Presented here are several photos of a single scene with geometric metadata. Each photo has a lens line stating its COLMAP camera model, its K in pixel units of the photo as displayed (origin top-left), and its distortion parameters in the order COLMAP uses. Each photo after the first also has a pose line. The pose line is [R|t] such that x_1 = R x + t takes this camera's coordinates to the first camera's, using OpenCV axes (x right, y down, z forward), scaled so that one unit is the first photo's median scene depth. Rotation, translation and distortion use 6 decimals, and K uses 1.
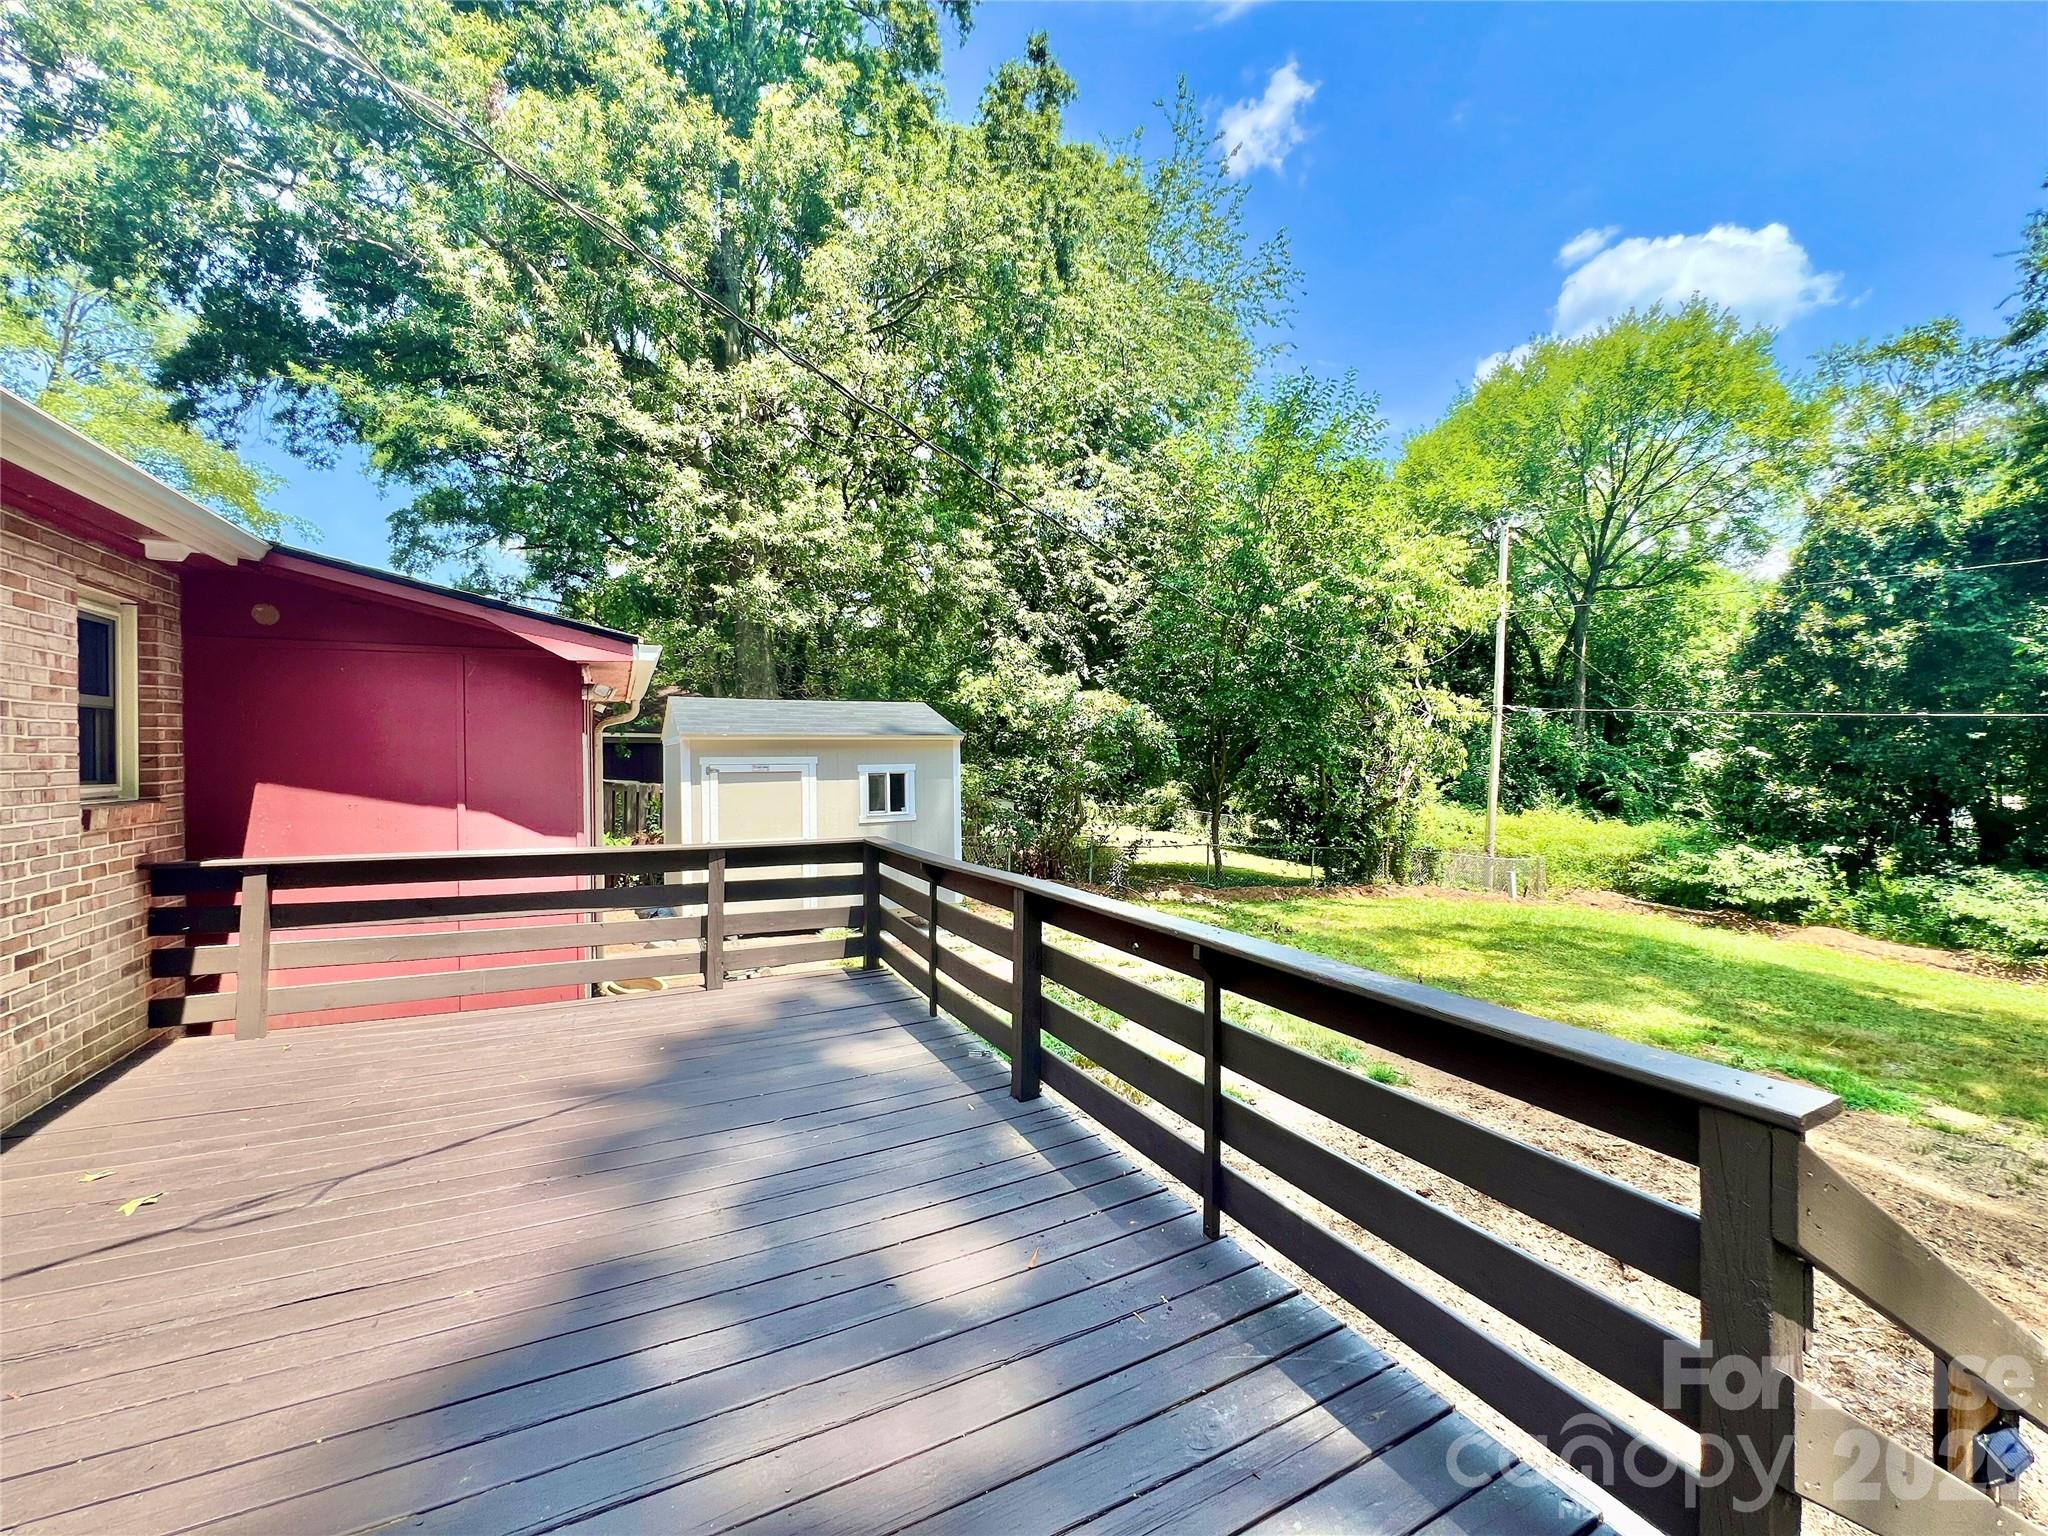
lens RADIAL K [[825.8, 0, 1030.7], [0, 825.8, 758.3], [0, 0, 1]] dist [-0.003444, 0.001787]
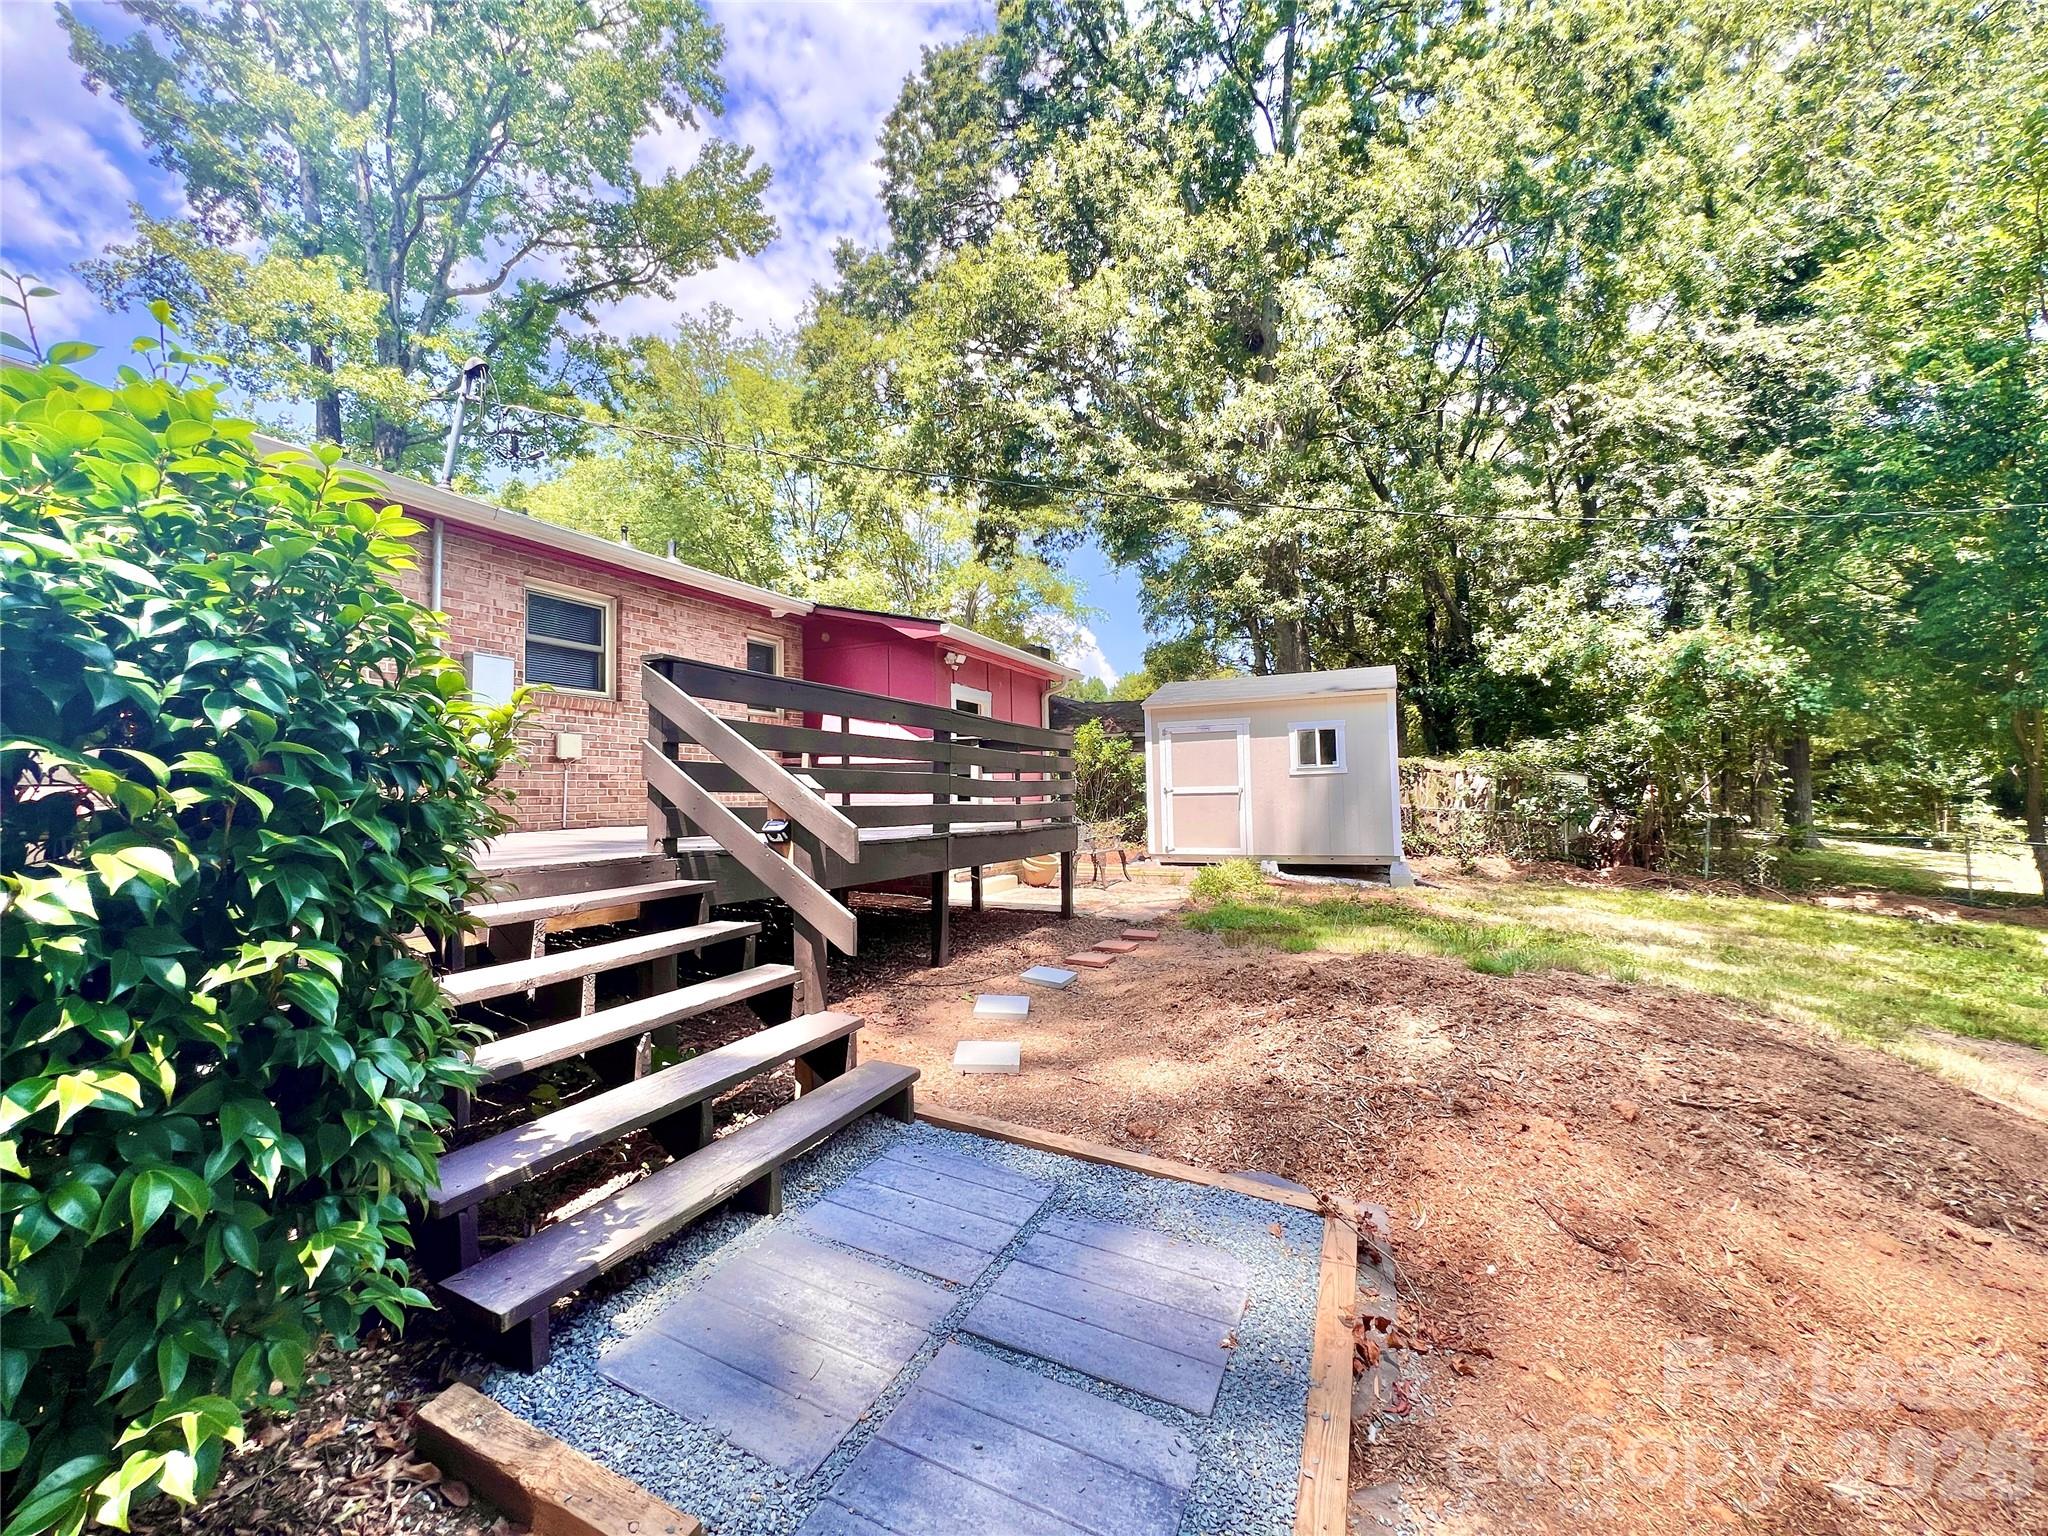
lens RADIAL K [[825.8, 0, 1016.5], [0, 825.8, 760.6], [0, 0, 1]] dist [-0.003444, 0.001787]
pose [[0.618019, -0.040019, -0.785144, 0.456876], [0.011910, 0.999066, -0.041548, 0.104730], [0.786073, 0.016327, 0.617918, 0.018175]]
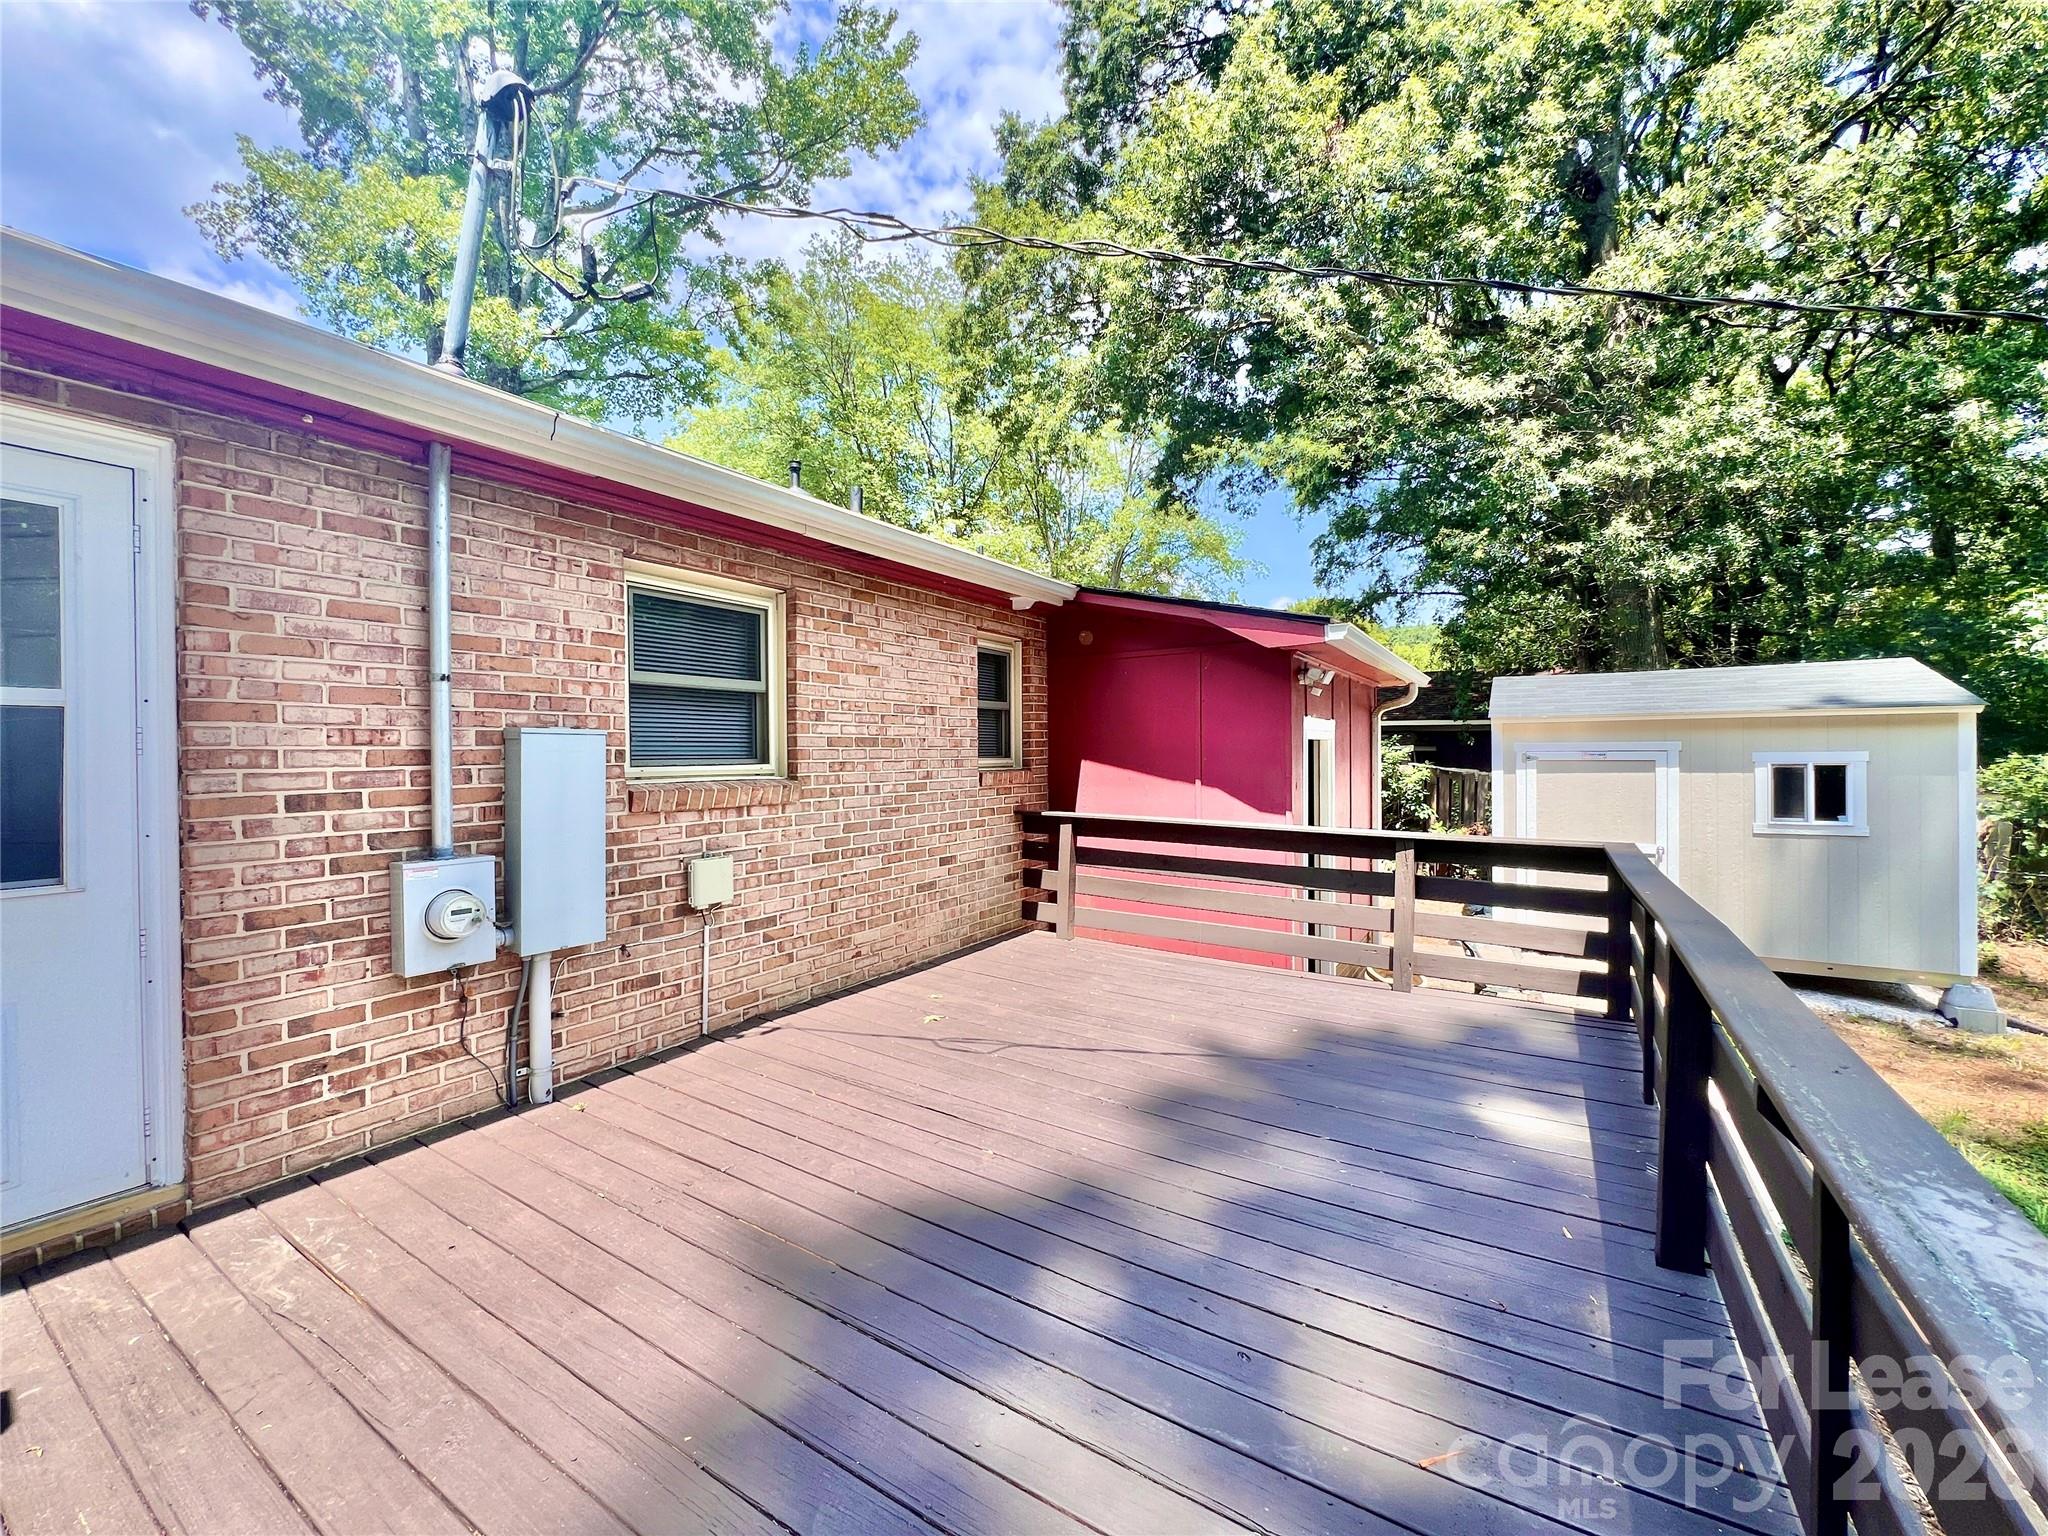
lens RADIAL K [[825.8, 0, 1015.7], [0, 825.8, 761.0], [0, 0, 1]] dist [-0.003444, 0.001787]
pose [[0.511822, 0.012238, -0.859004, 0.083318], [0.000205, 0.999897, 0.014368, 0.005165], [0.859091, -0.007530, 0.511767, 0.076761]]
